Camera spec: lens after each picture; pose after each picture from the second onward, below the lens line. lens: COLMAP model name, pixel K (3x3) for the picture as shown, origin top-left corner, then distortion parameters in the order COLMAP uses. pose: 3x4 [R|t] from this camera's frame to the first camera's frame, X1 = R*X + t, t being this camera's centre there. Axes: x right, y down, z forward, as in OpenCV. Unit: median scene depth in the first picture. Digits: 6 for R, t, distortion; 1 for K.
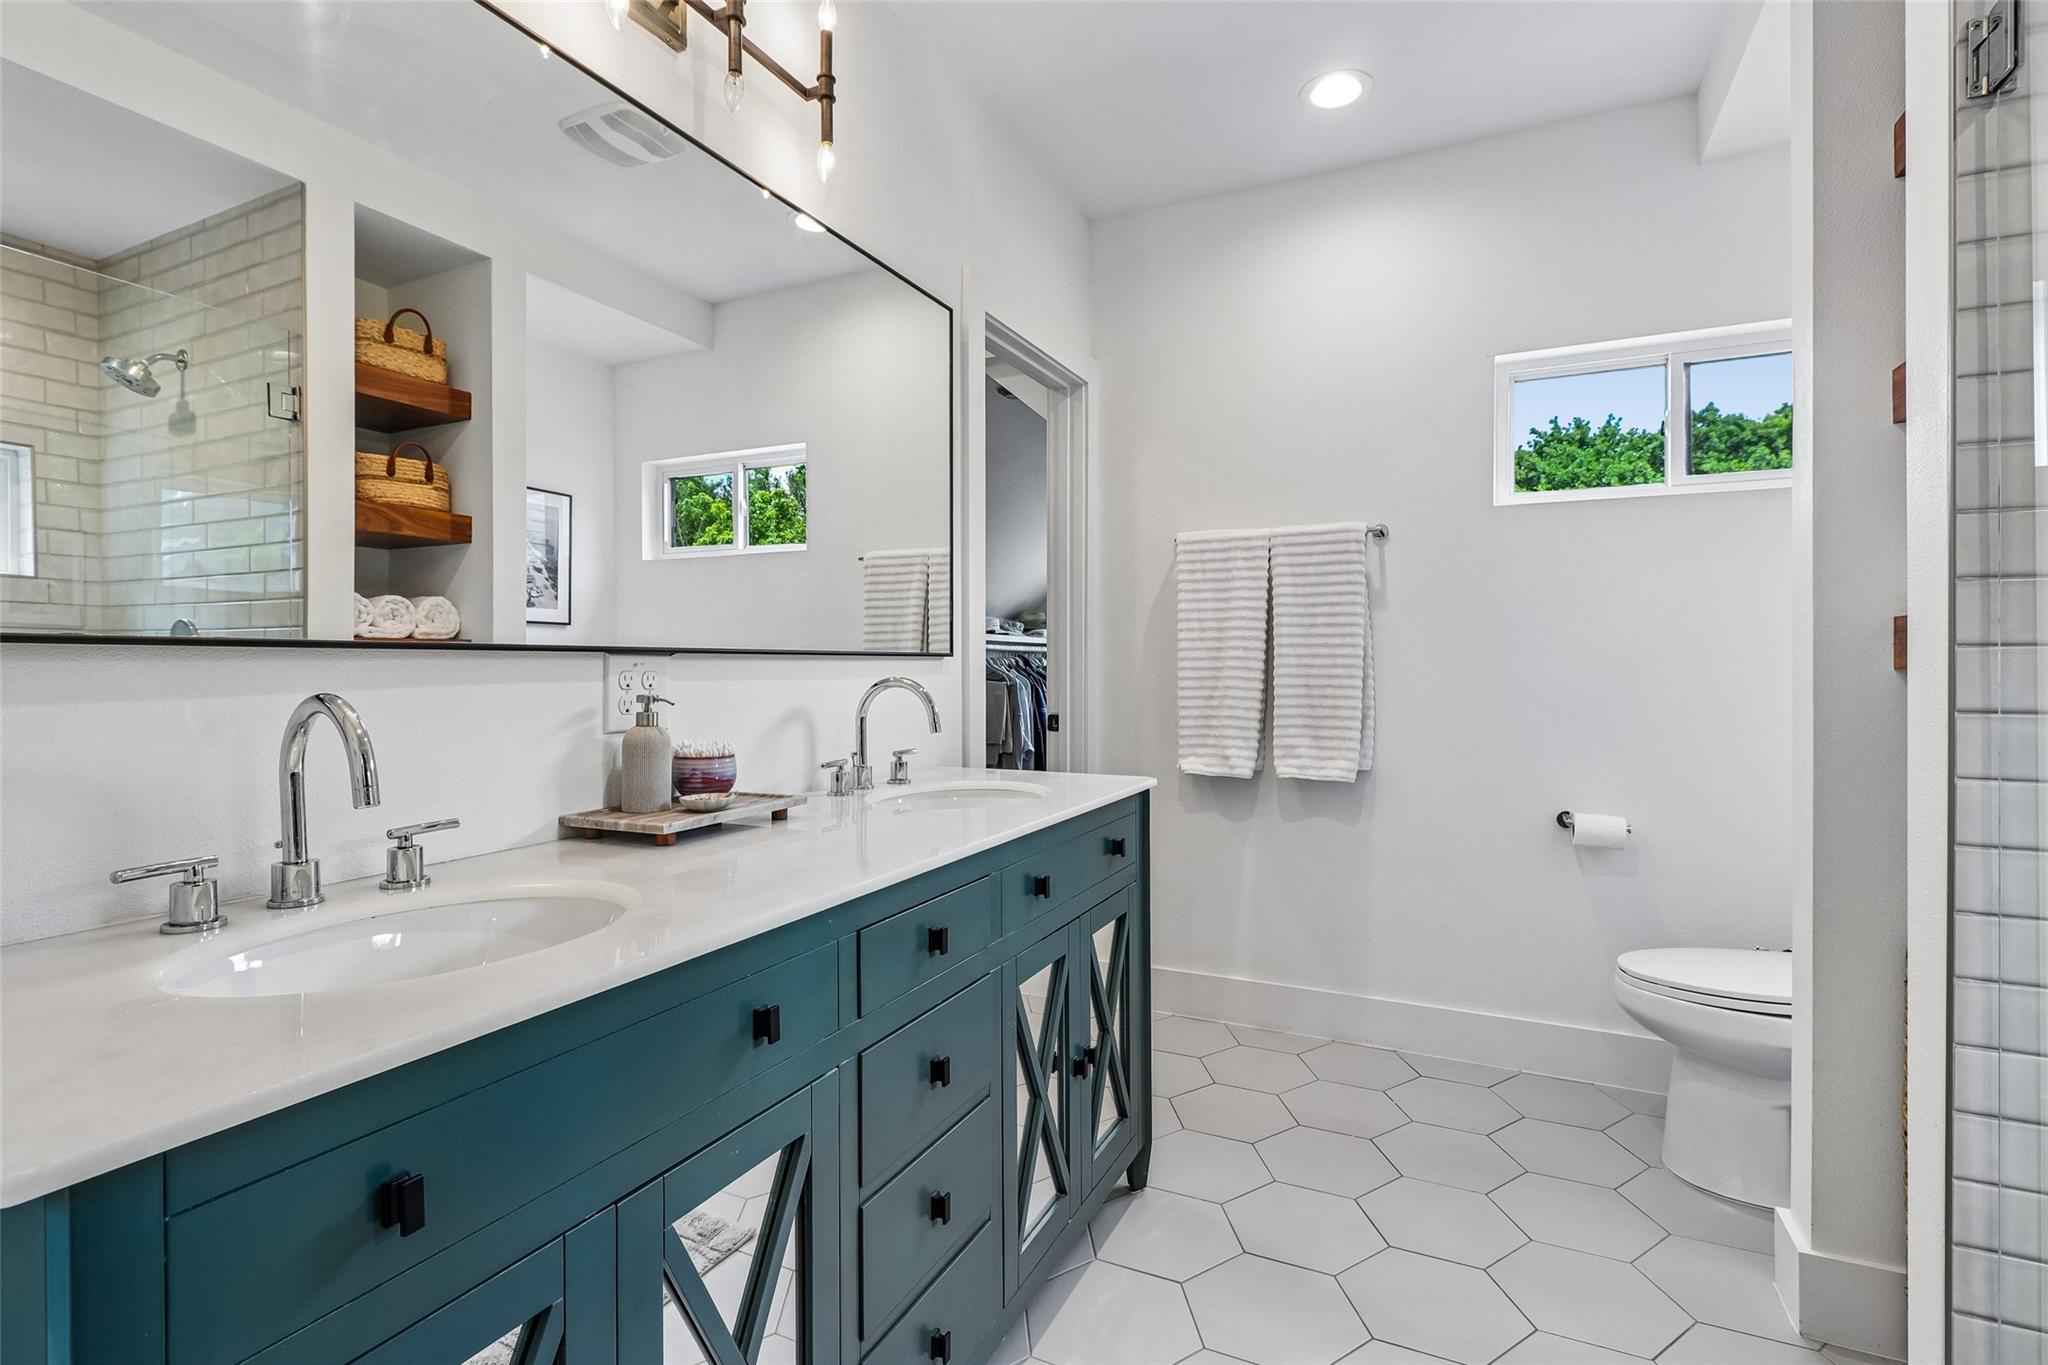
lens RADIAL K [[973.8, 0, 1023.6], [0, 973.8, 676.5], [0, 0, 1]] dist [0.007250, -0.002706]
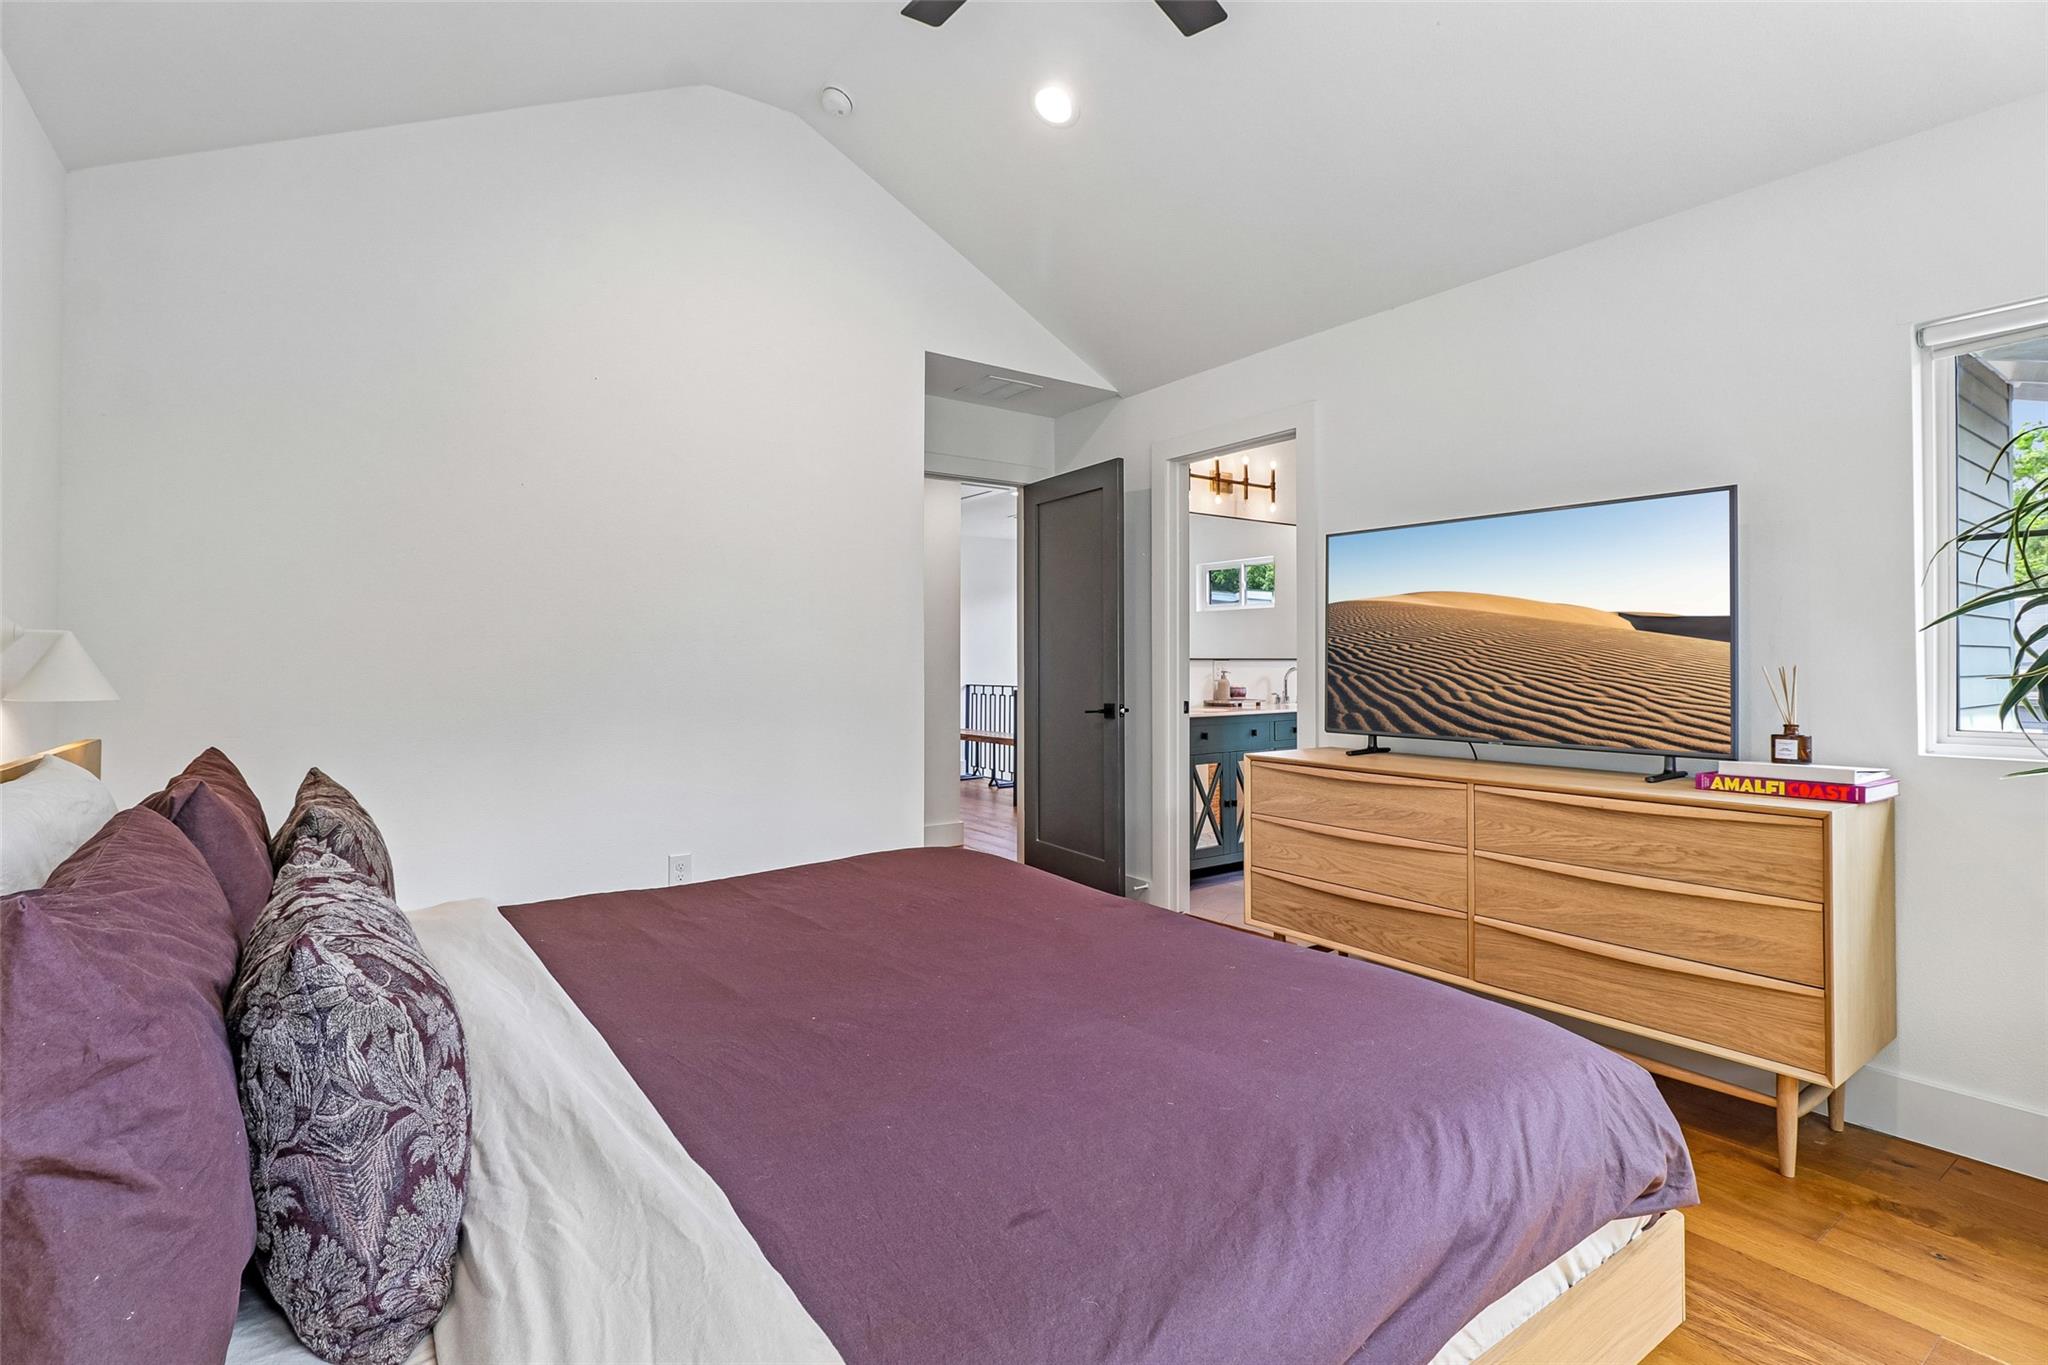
lens RADIAL K [[973.8, 0, 1023.5], [0, 973.8, 664.8], [0, 0, 1]] dist [0.007250, -0.002706]
pose [[0.884642, 0.000910, -0.466270, 0.583335], [-0.001041, 0.999999, -0.000024, -0.003444], [0.466269, 0.000507, 0.884643, -2.286265]]
